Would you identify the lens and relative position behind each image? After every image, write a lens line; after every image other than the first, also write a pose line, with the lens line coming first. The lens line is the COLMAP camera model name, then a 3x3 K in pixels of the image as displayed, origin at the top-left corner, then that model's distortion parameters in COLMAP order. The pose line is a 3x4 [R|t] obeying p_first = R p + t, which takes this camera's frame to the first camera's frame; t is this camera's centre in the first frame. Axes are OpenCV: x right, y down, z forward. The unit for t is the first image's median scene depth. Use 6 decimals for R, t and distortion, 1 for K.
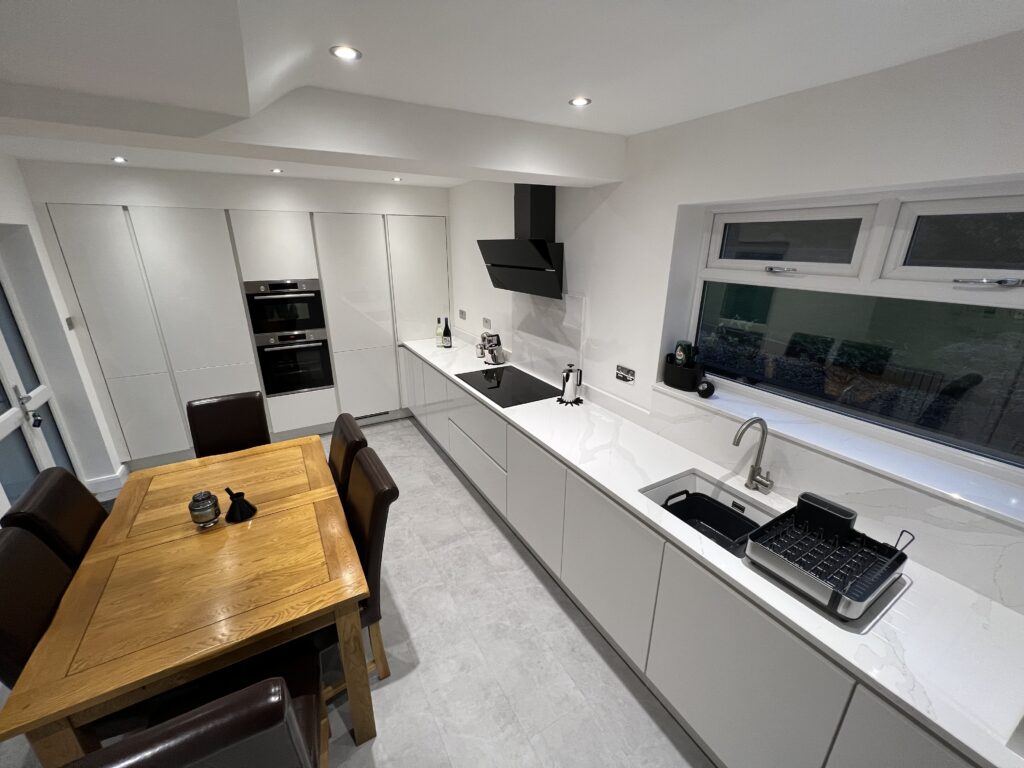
lens RADIAL K [[413.6, 0, 512.0], [0, 413.6, 384.0], [0, 0, 1]] dist [0.000602, 0.000067]
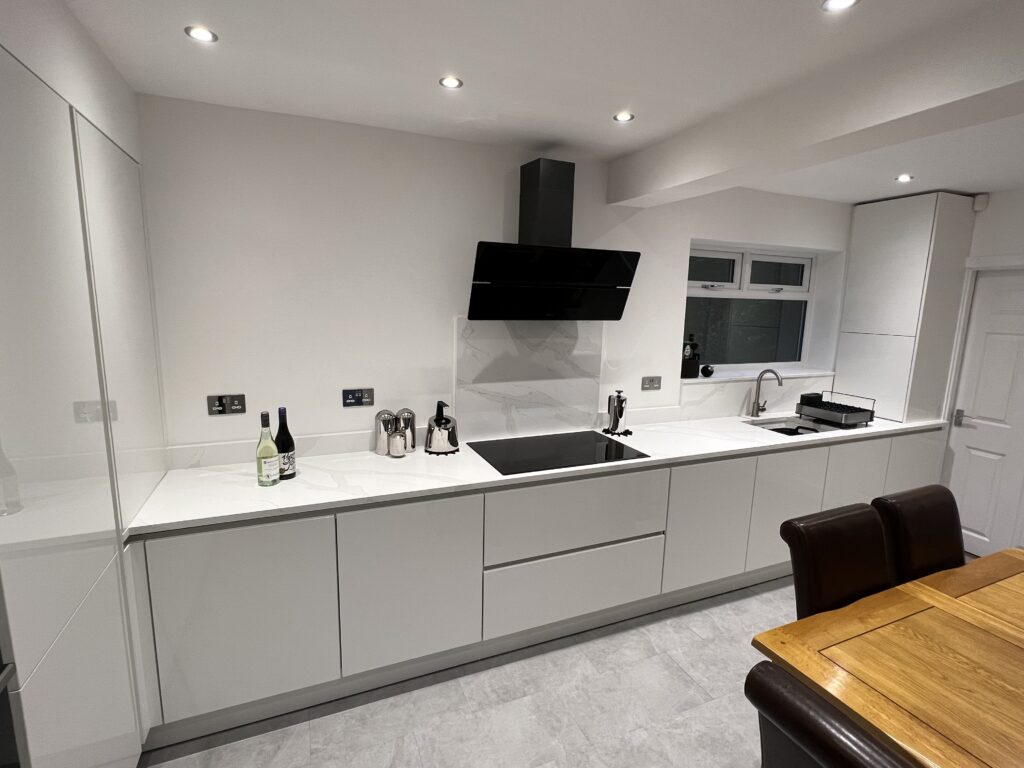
lens RADIAL K [[492.4, 0, 510.0], [0, 492.4, 382.3], [0, 0, 1]] dist [0.004340, 0.000678]
pose [[0.118219, -0.164212, 0.979315, -0.742463], [0.299630, 0.946160, 0.122483, -0.212730], [-0.946703, 0.278953, 0.161057, 0.831843]]
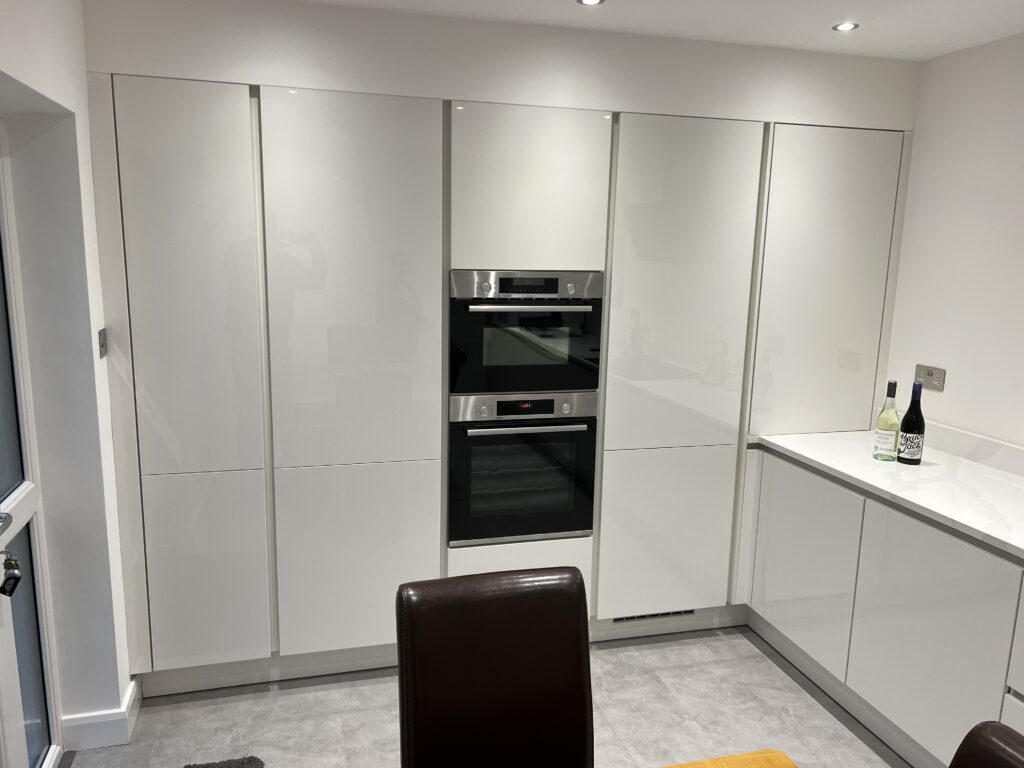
lens RADIAL K [[776.7, 0, 509.7], [0, 776.7, 392.6], [0, 0, 1]] dist [0.030627, -0.004865]
pose [[0.966198, 0.065763, -0.249274, -0.404865], [-0.101387, 0.985934, -0.132872, -0.026173], [0.237029, 0.153653, 0.959275, 0.290157]]
